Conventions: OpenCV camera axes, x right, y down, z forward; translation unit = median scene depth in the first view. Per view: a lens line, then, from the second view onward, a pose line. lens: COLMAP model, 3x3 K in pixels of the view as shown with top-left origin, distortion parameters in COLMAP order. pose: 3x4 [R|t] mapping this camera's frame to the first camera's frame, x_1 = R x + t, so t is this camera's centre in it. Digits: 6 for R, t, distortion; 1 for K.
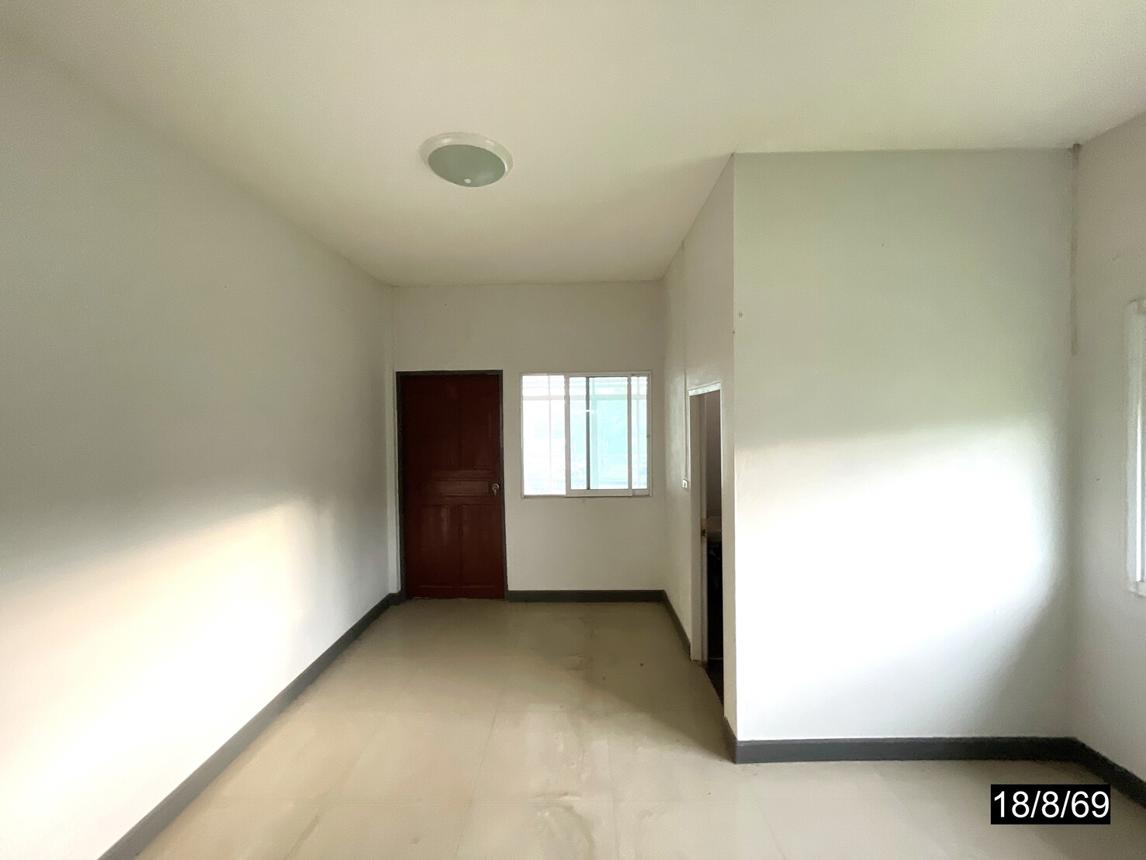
lens RADIAL K [[459.9, 0, 572.2], [0, 459.9, 427.2], [0, 0, 1]] dist [-0.001731, 0.000453]
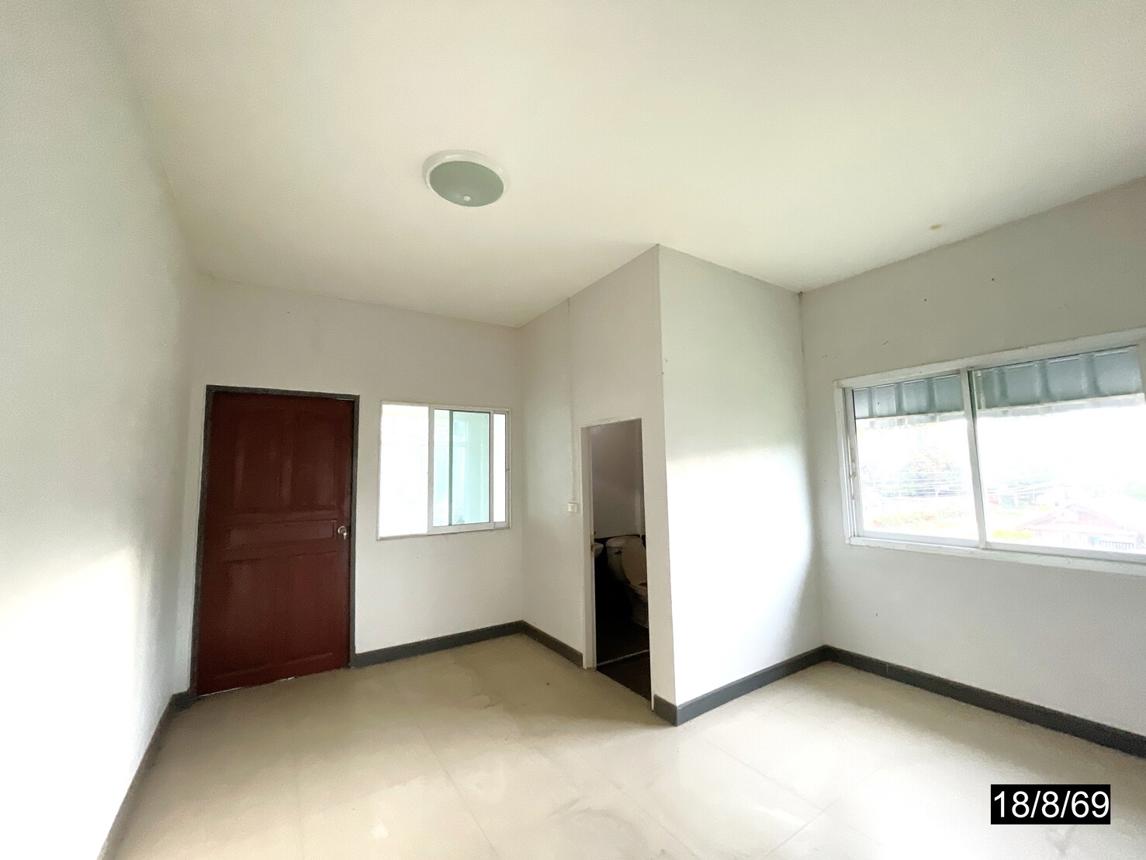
lens RADIAL K [[459.9, 0, 568.6], [0, 459.9, 428.3], [0, 0, 1]] dist [-0.001731, 0.000453]
pose [[0.833746, 0.051295, 0.549760, -0.304950], [0.017778, 0.992665, -0.119581, 0.052994], [-0.551862, 0.109474, 0.826719, 0.043113]]
